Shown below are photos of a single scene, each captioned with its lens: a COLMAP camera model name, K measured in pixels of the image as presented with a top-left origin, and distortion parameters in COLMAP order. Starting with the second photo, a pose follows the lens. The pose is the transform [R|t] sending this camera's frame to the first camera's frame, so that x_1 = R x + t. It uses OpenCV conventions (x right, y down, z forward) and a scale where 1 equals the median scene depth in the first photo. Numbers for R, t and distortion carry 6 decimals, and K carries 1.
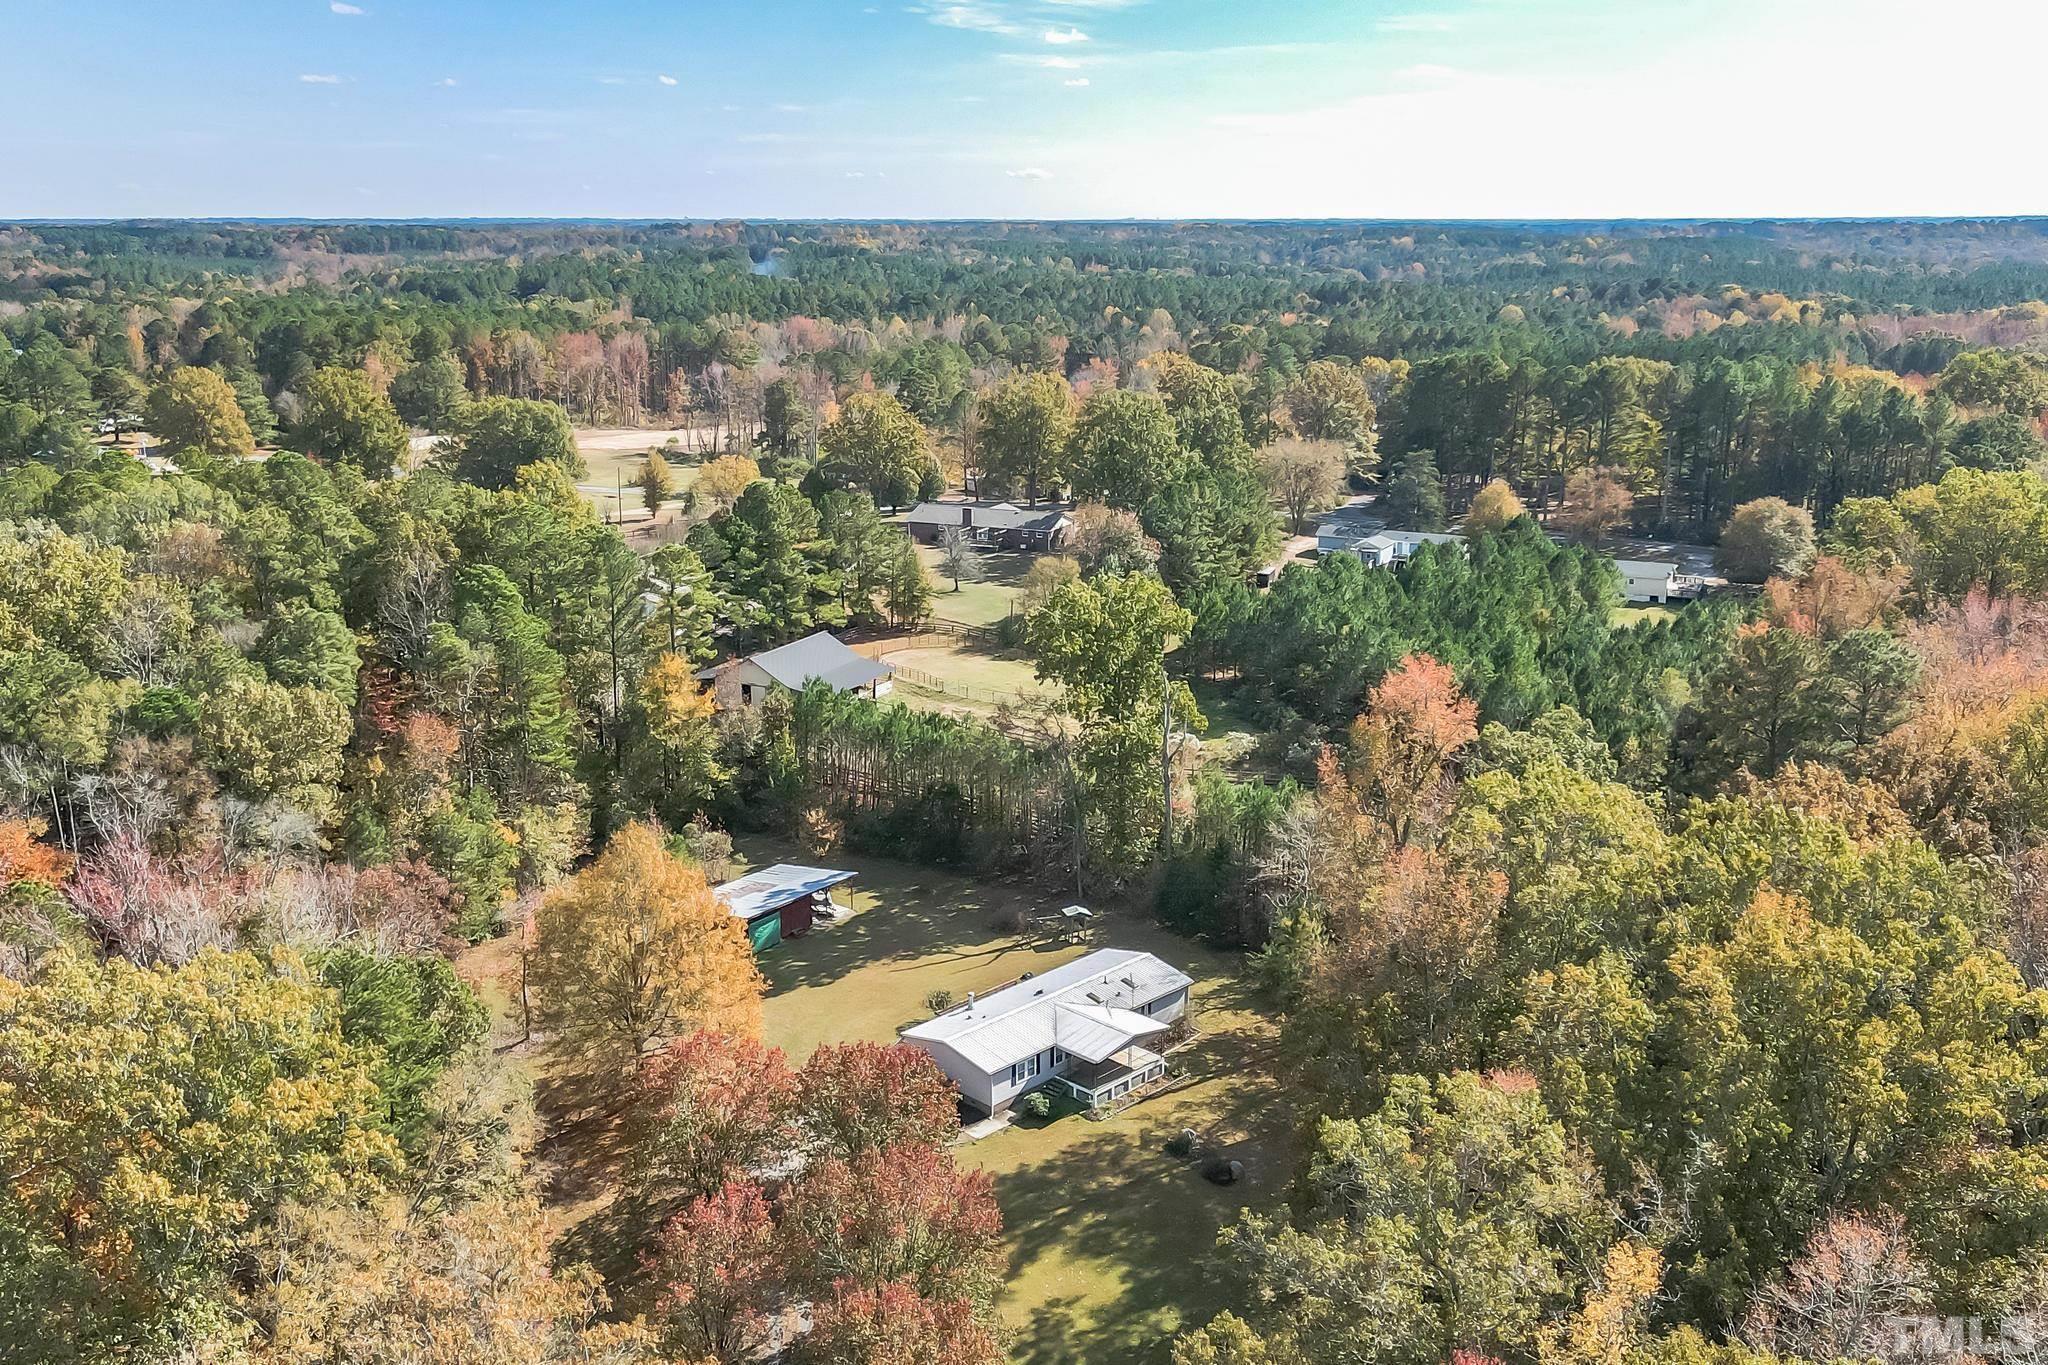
lens RADIAL K [[1667.4, 0, 1024.0], [0, 1667.4, 682.5], [0, 0, 1]] dist [0.013817, 0.005717]
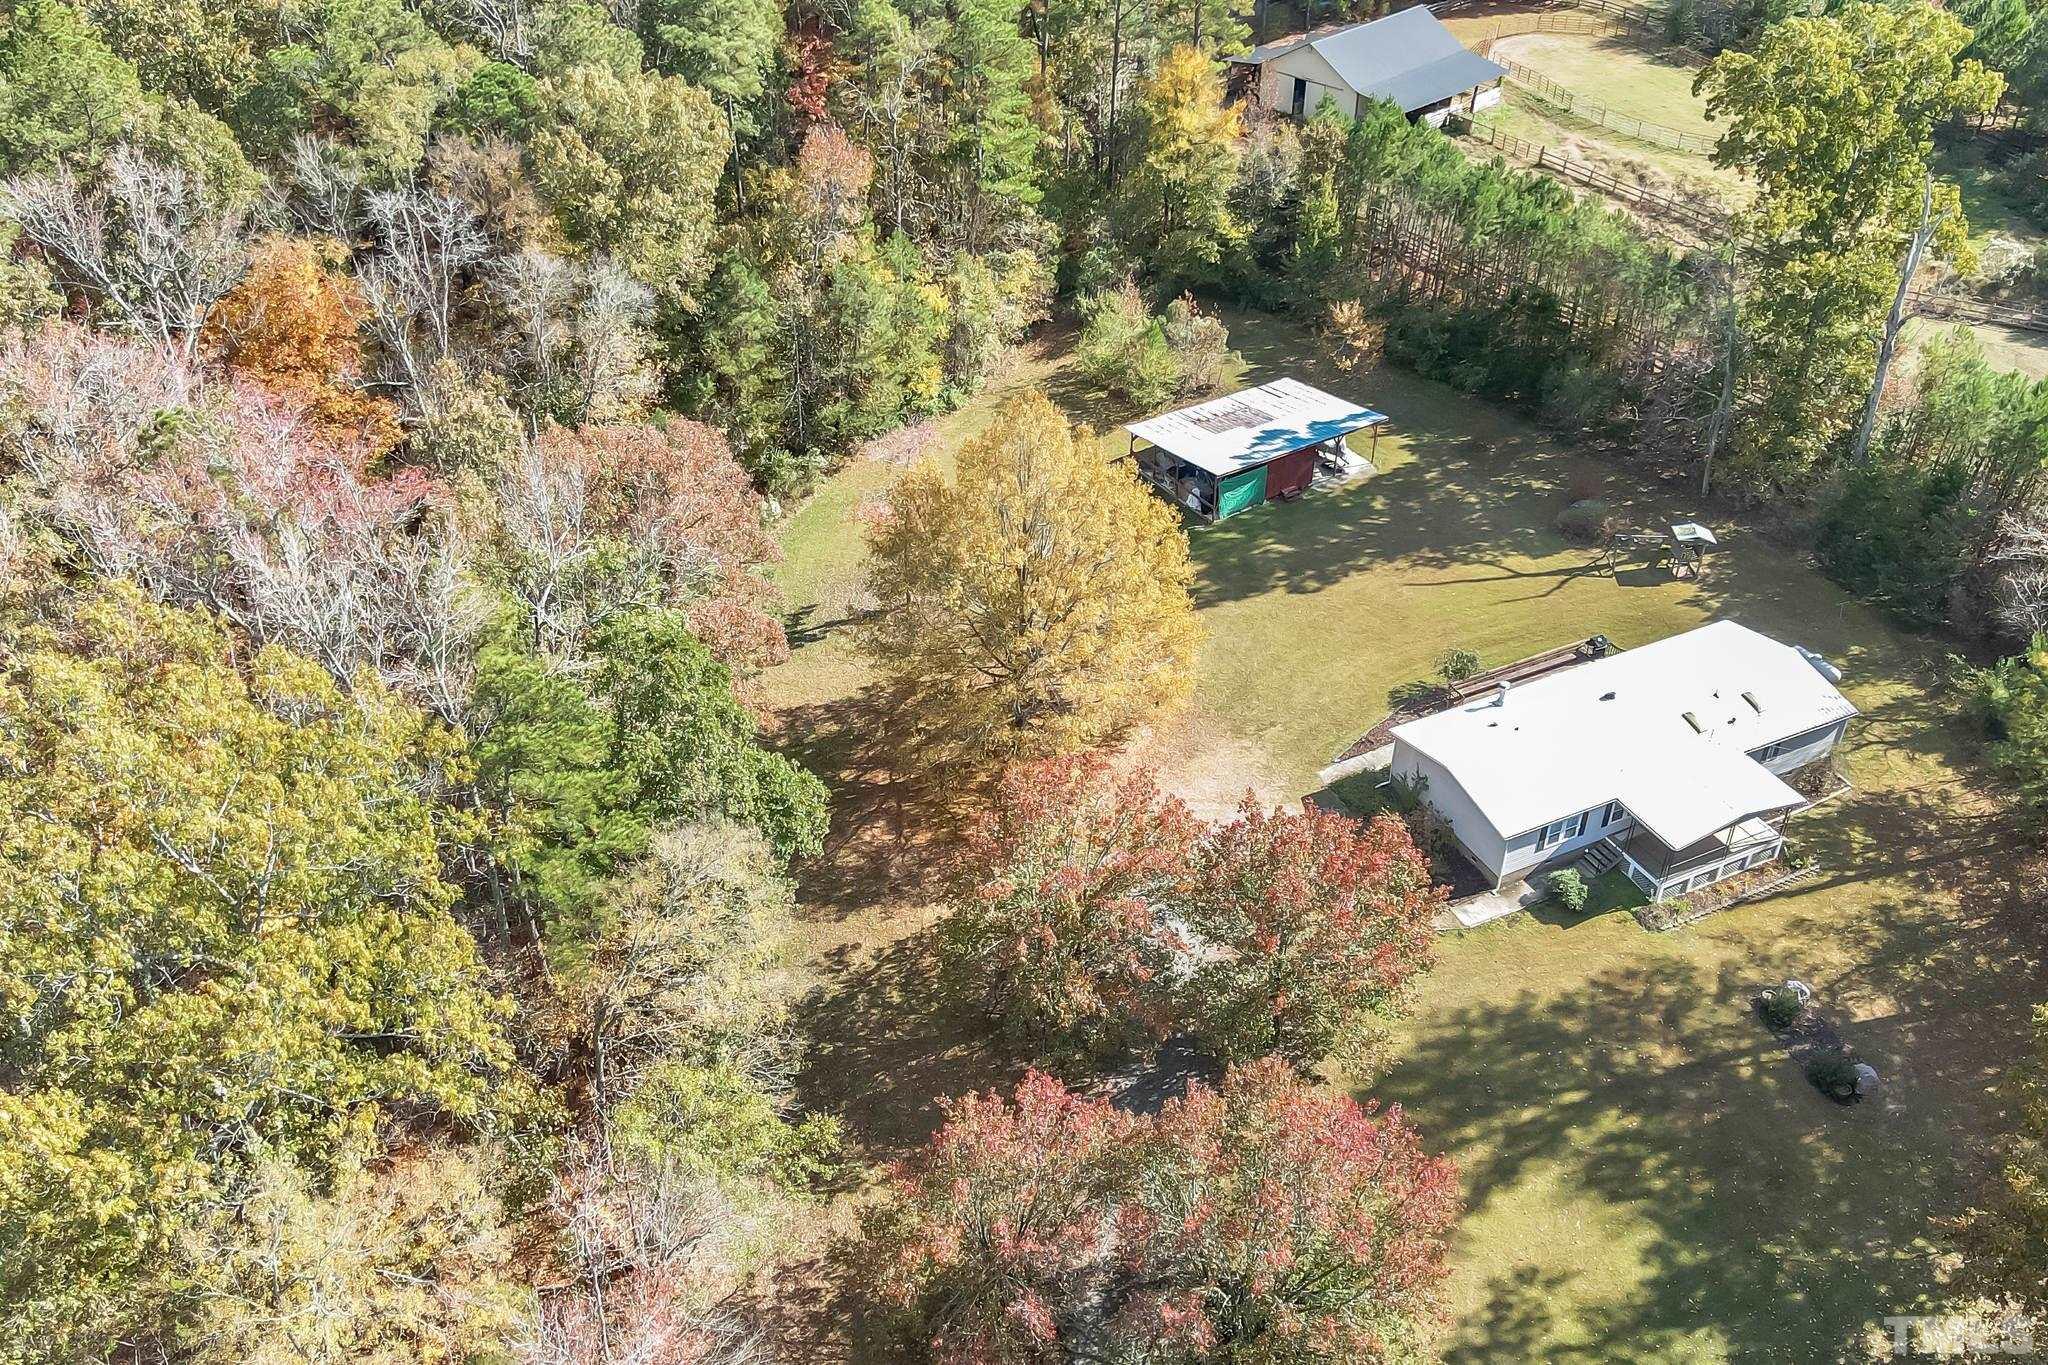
lens RADIAL K [[1883.5, 0, 1024.0], [0, 1883.5, 682.5], [0, 0, 1]] dist [0.007774, 0.021490]
pose [[0.943953, 0.193831, -0.267175, -0.011560], [-0.092527, 0.932355, 0.349503, -0.063065], [0.316846, -0.305193, 0.898034, 0.251590]]
